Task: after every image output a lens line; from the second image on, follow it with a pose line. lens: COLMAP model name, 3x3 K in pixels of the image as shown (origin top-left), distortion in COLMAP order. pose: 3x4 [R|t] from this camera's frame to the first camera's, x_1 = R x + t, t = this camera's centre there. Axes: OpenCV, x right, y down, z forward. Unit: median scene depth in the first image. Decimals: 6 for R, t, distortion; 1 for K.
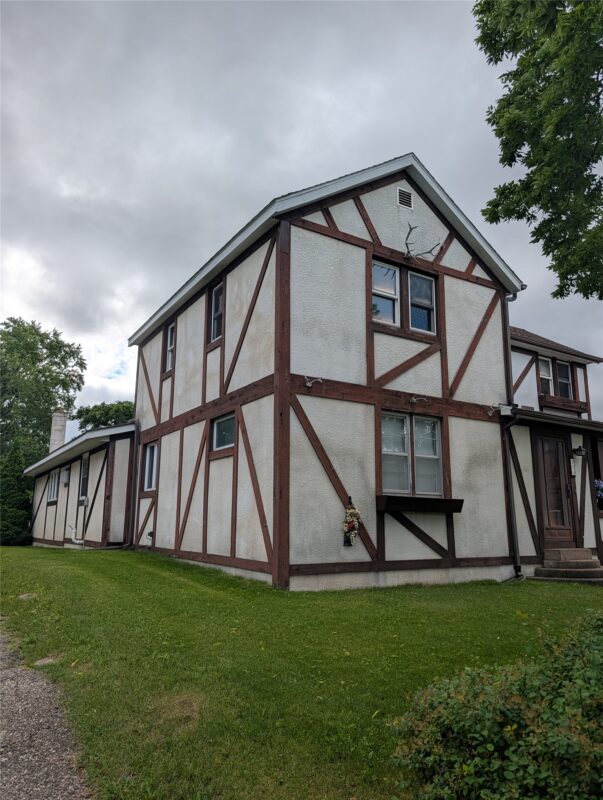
lens RADIAL K [[568.2, 0, 309.4], [0, 568.2, 399.3], [0, 0, 1]] dist [-0.009592, -0.008259]
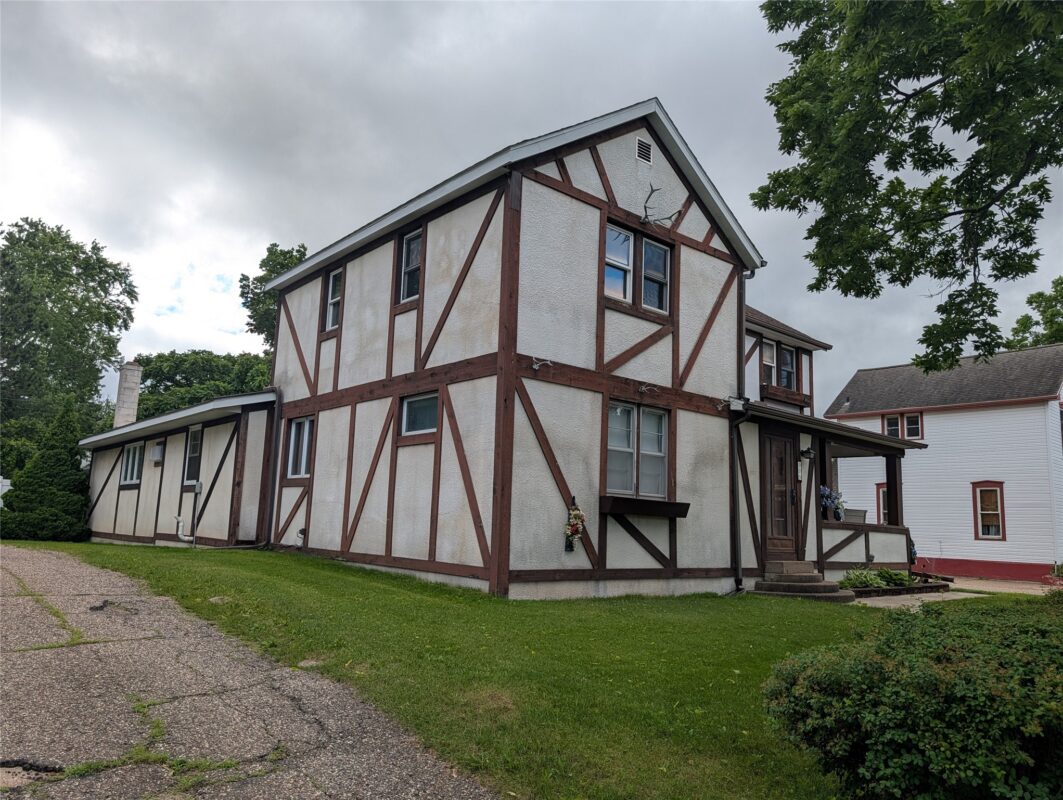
lens RADIAL K [[737.1, 0, 561.9], [0, 737.1, 405.5], [0, 0, 1]] dist [-0.011653, -0.015738]
pose [[0.986690, 0.054722, 0.153125, -0.107585], [-0.062956, 0.996791, 0.049448, -0.020790], [-0.149928, -0.058430, 0.986969, -0.100414]]
